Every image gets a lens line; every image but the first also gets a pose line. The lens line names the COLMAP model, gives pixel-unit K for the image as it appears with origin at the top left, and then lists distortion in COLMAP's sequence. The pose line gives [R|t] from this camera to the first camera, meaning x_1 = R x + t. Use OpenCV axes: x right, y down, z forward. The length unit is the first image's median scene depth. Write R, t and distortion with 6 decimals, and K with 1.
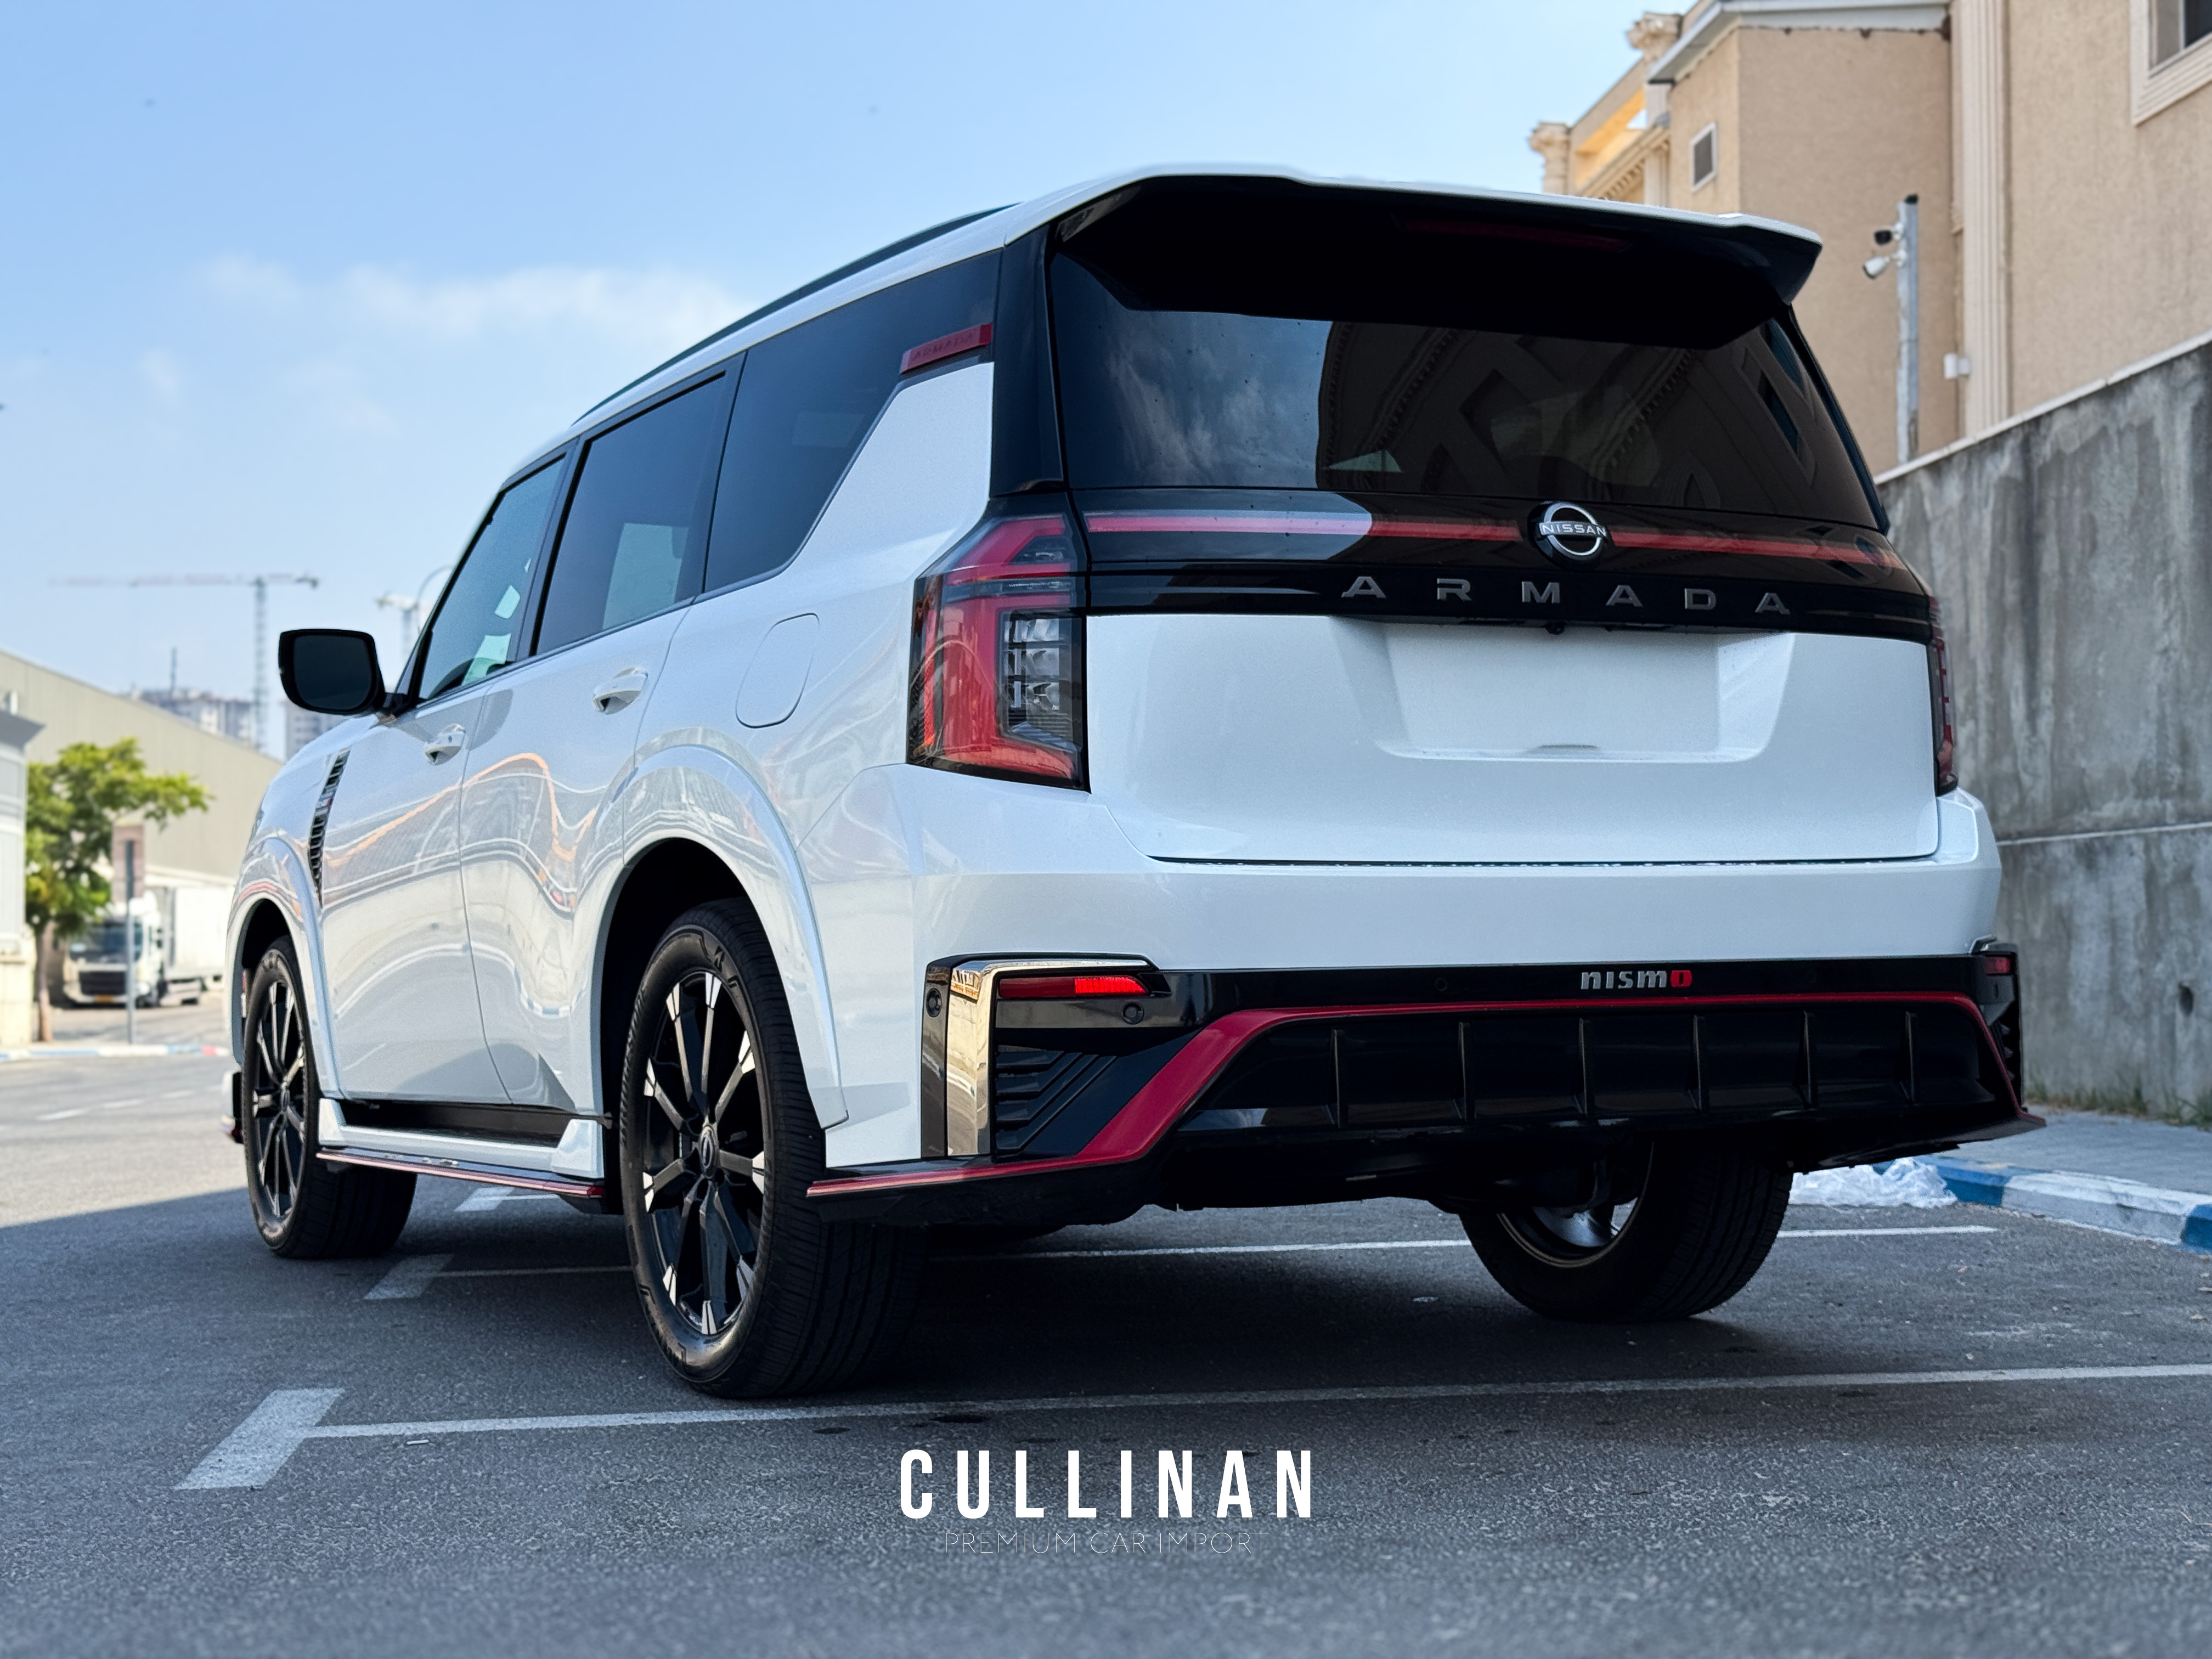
lens RADIAL K [[3145.2, 0, 1104.1], [0, 3145.2, 819.5], [0, 0, 1]] dist [0.112967, 0.000000]
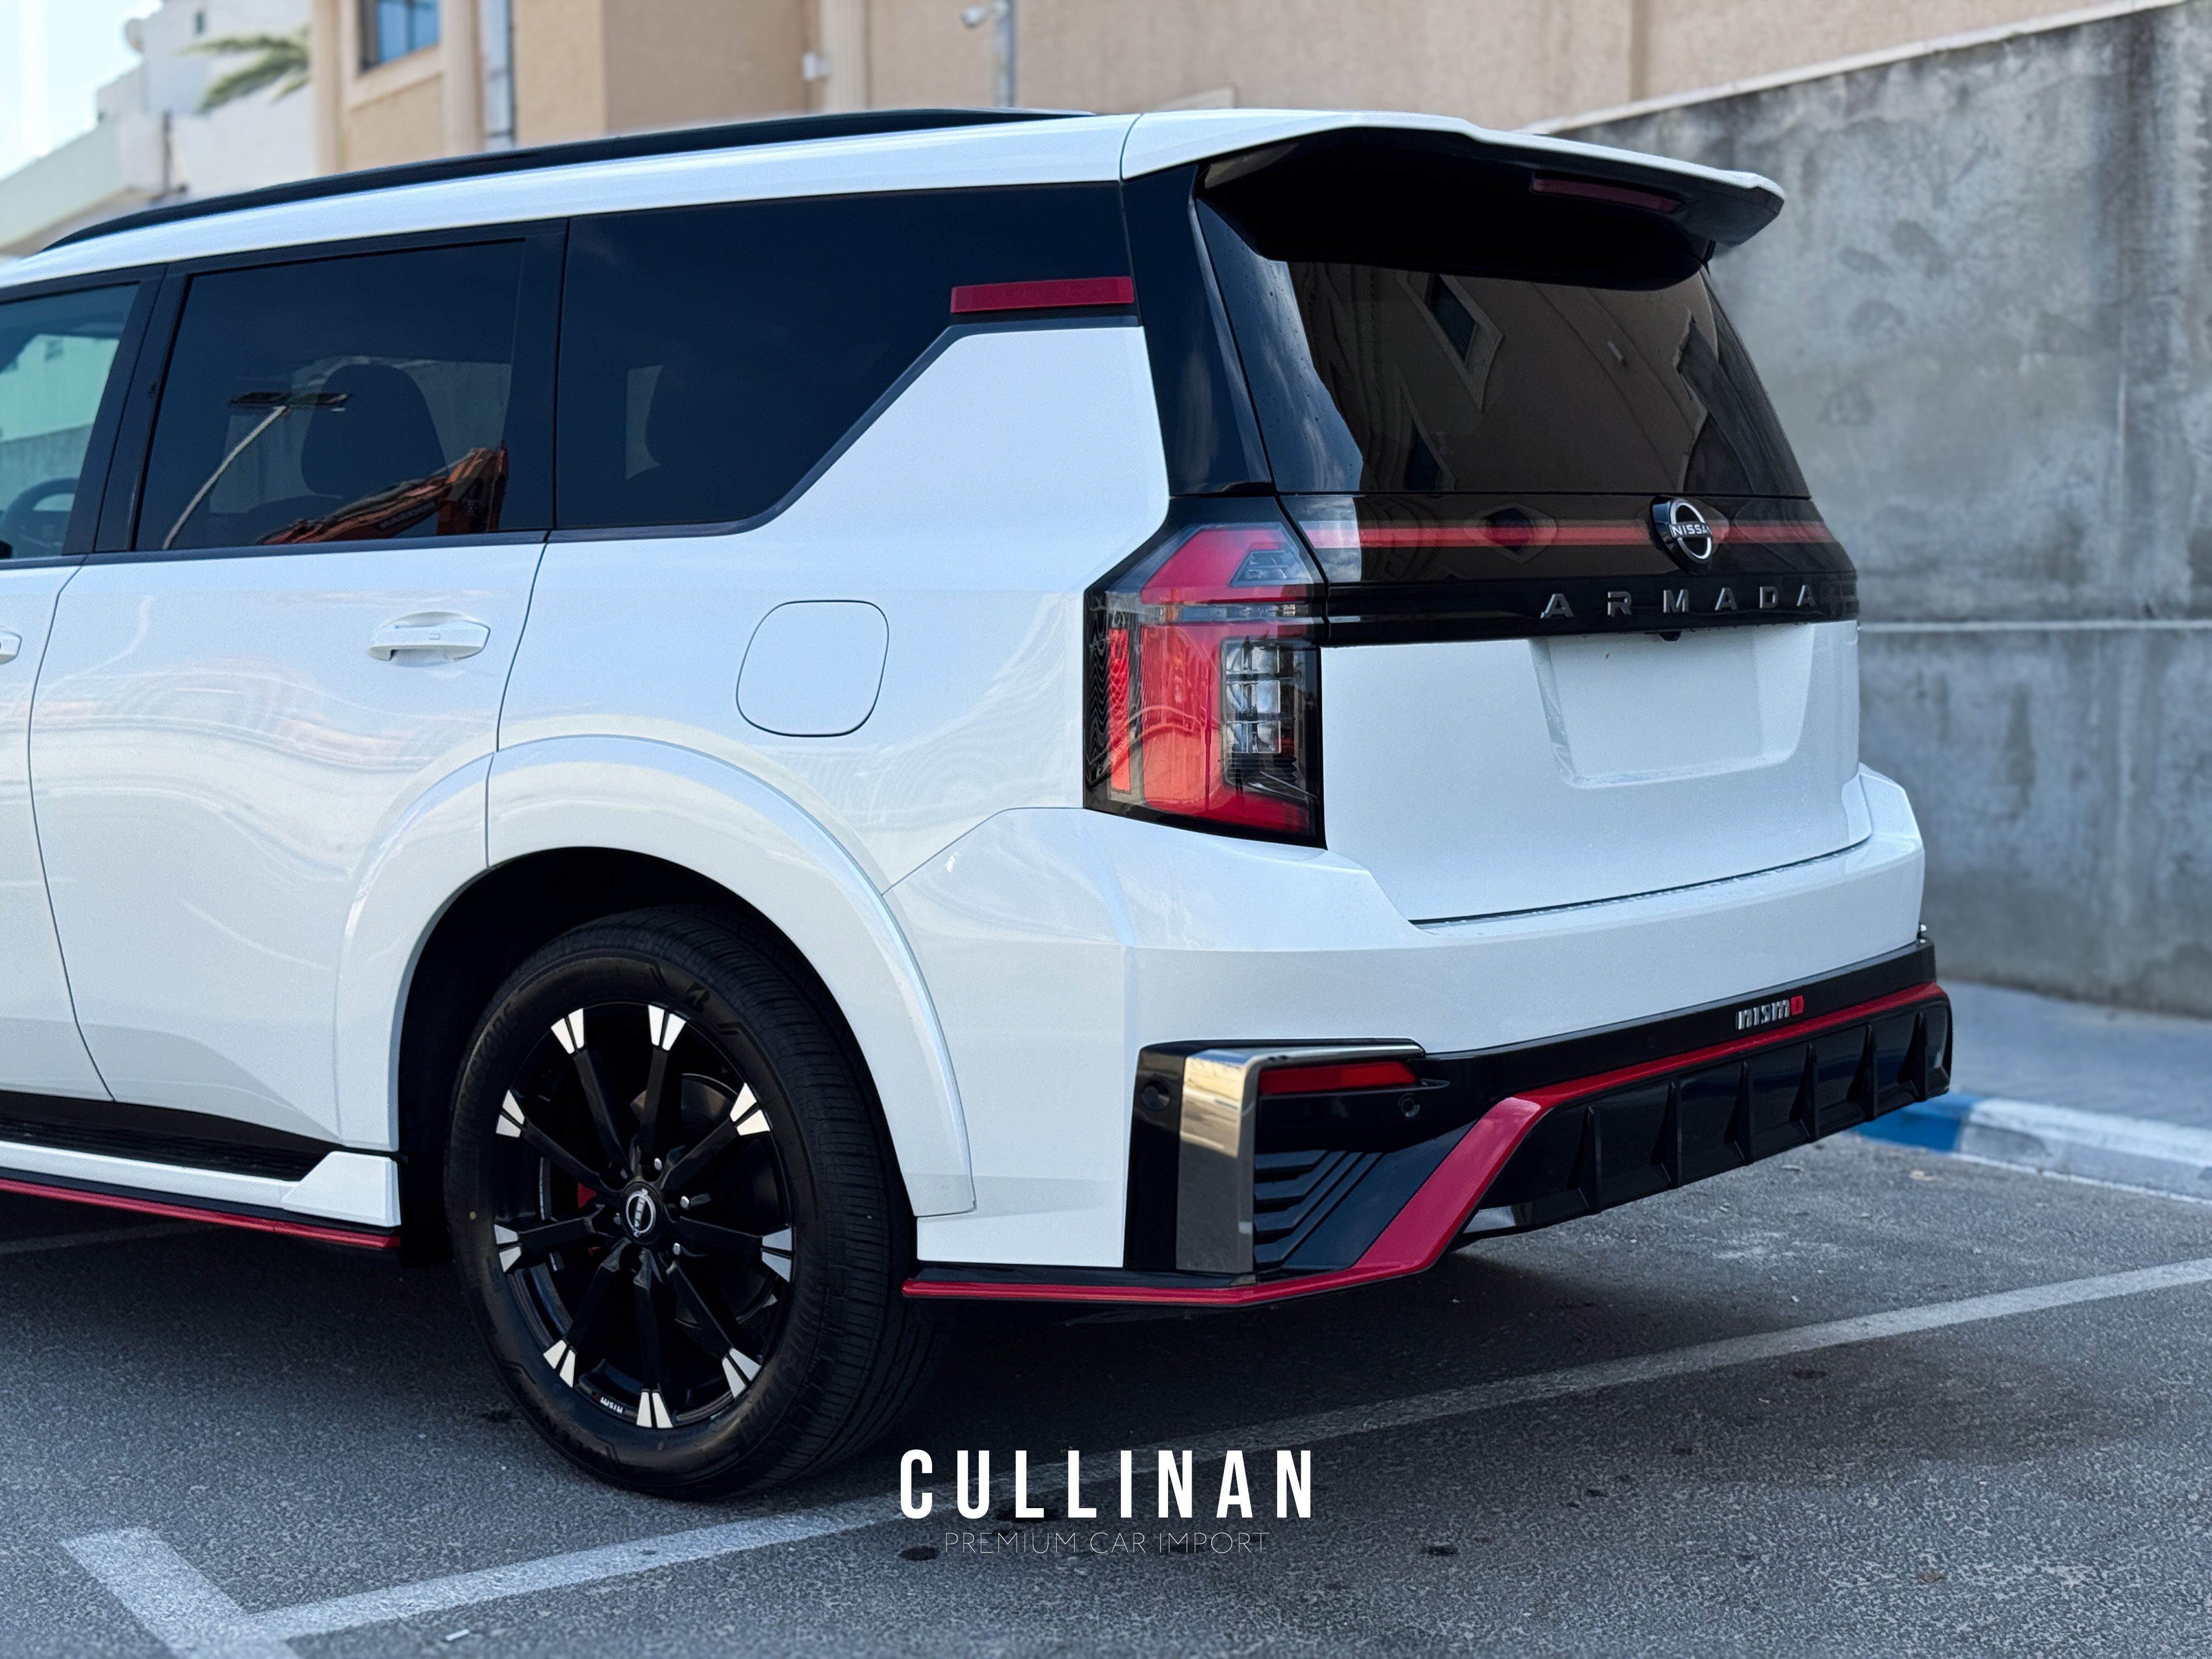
lens RADIAL K [[3145.2, 0, 1100.0], [0, 3145.2, 826.3], [0, 0, 1]] dist [0.112967, 0.000000]
pose [[0.905542, -0.027577, 0.423359, -0.401757], [-0.022633, 0.993324, 0.113113, -0.104537], [-0.423652, -0.112011, 0.898873, 0.216141]]
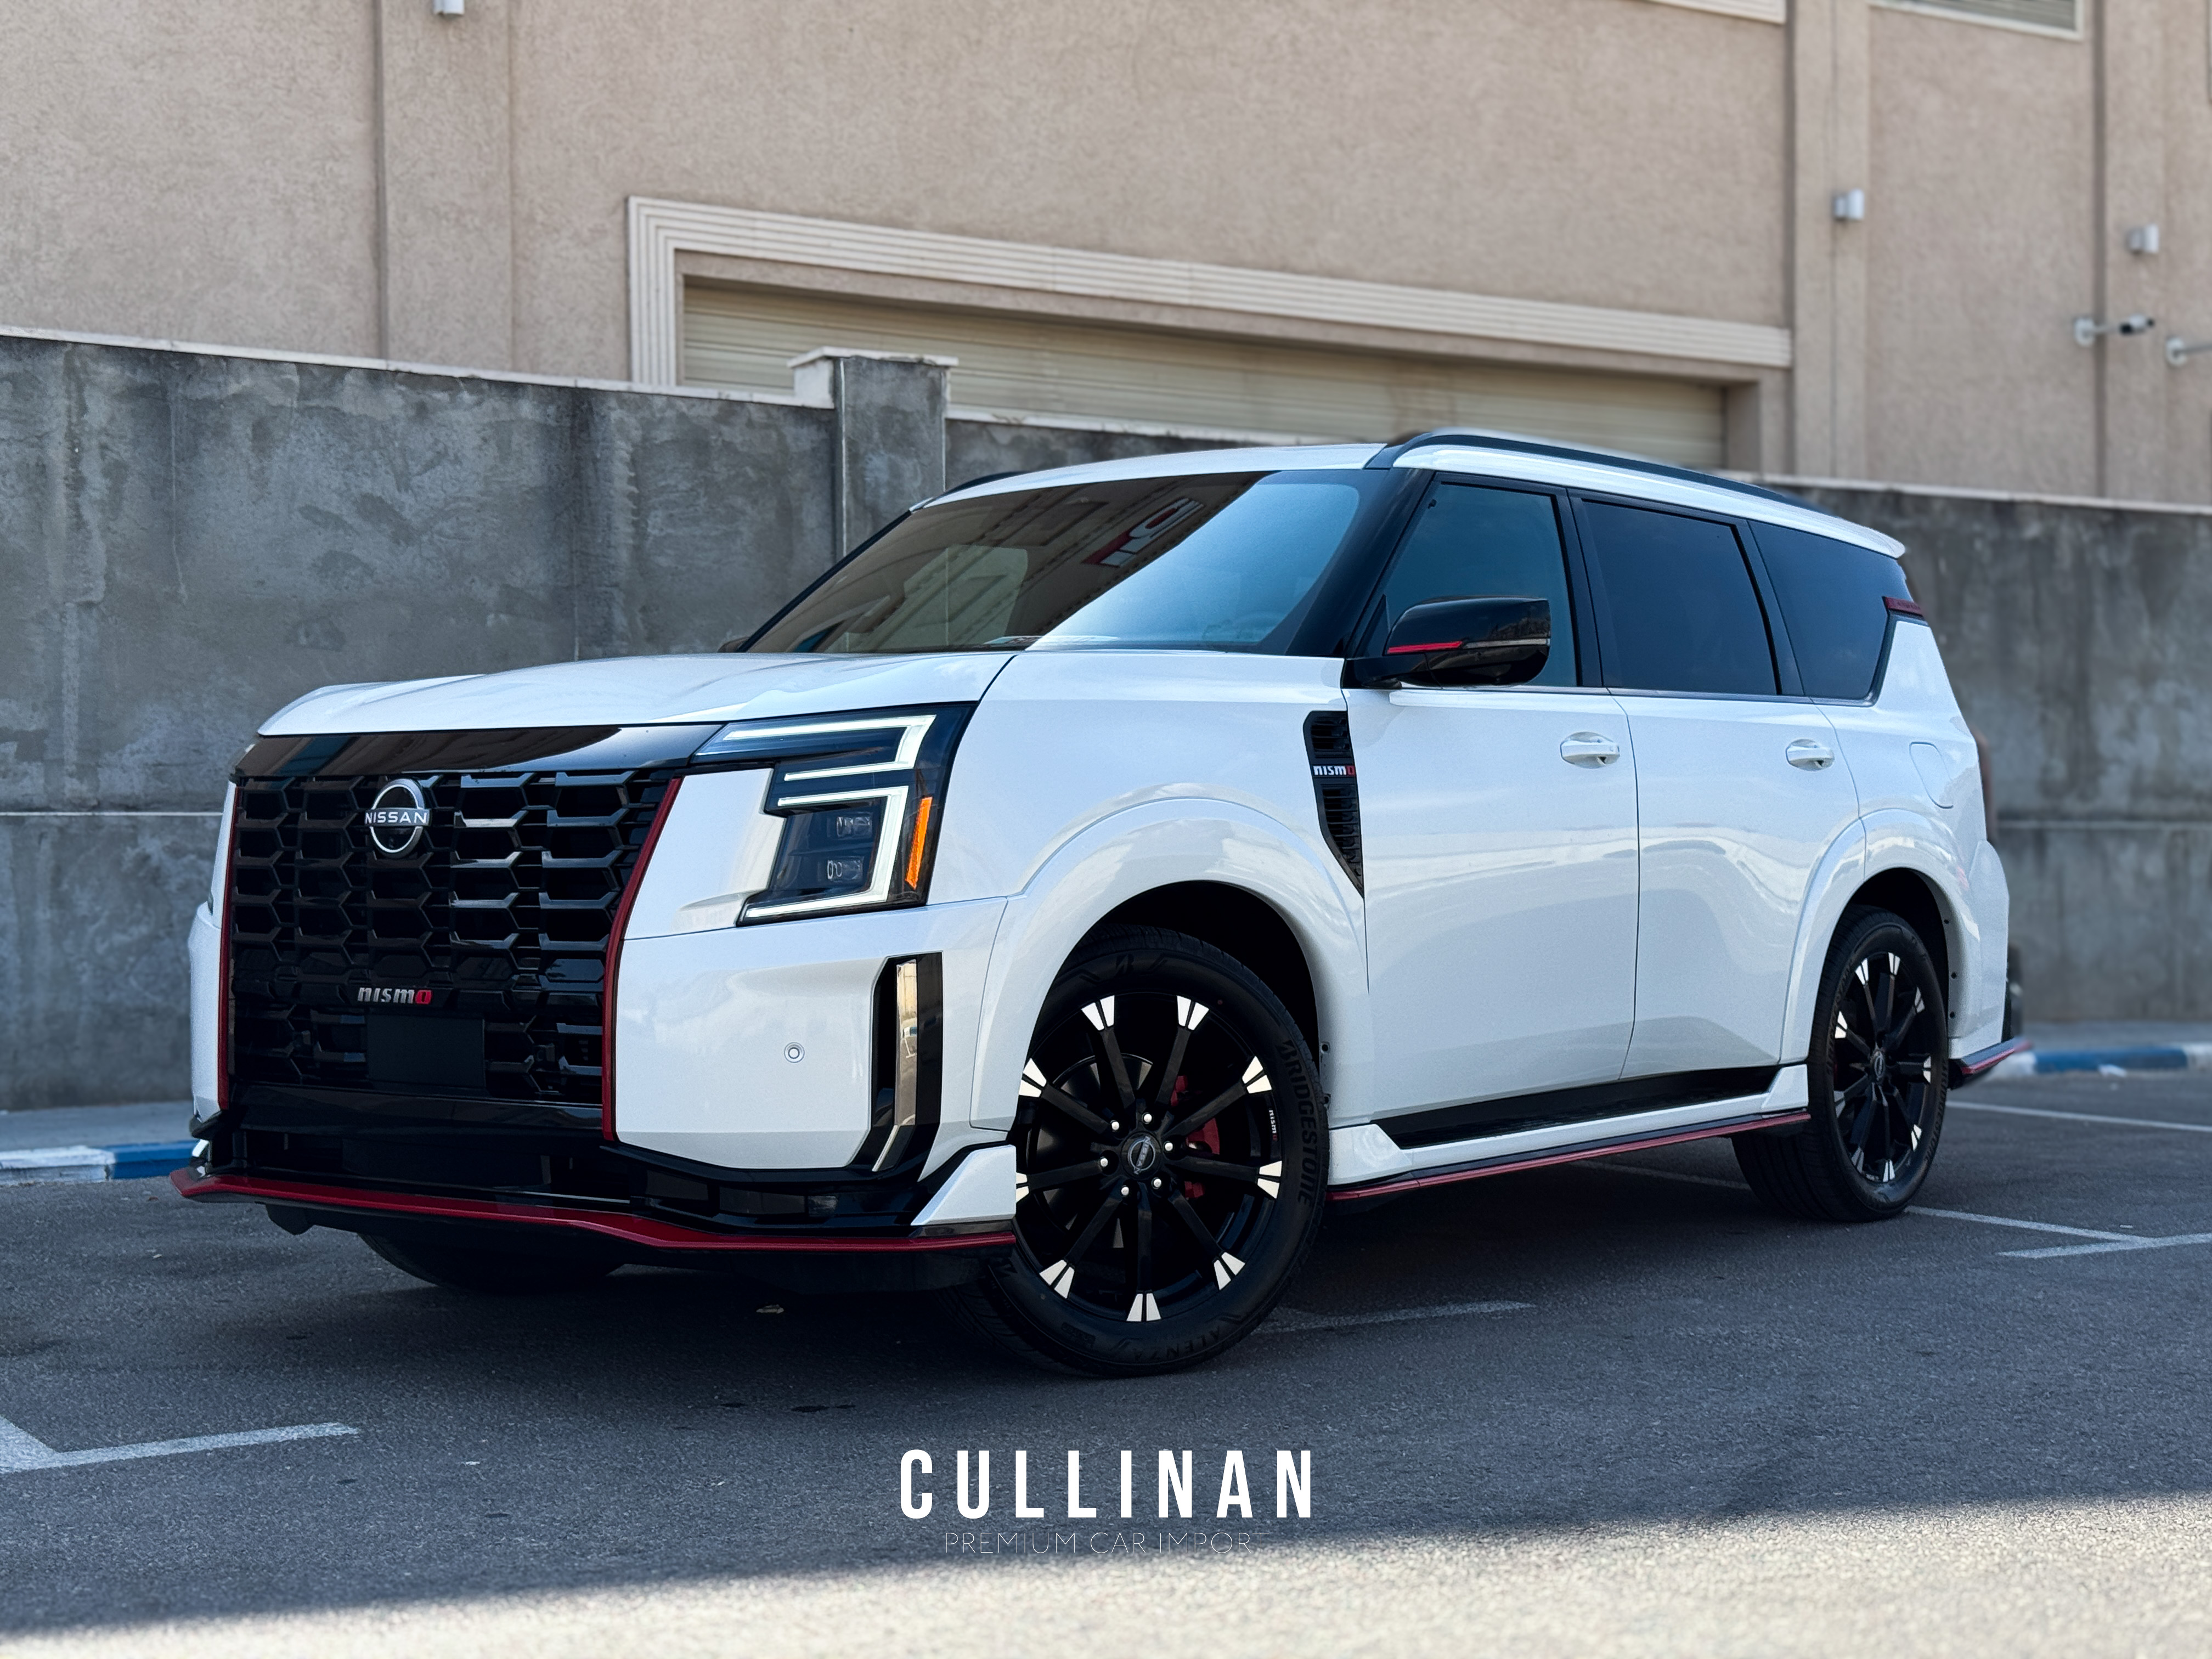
lens RADIAL K [[3145.2, 0, 1111.4], [0, 3145.2, 838.0], [0, 0, 1]] dist [0.112967, 0.000000]
pose [[-0.432870, 0.025605, 0.901093, -1.500926], [-0.031504, 0.998556, -0.043508, 0.078545], [-0.900906, -0.047222, -0.431438, 2.202443]]
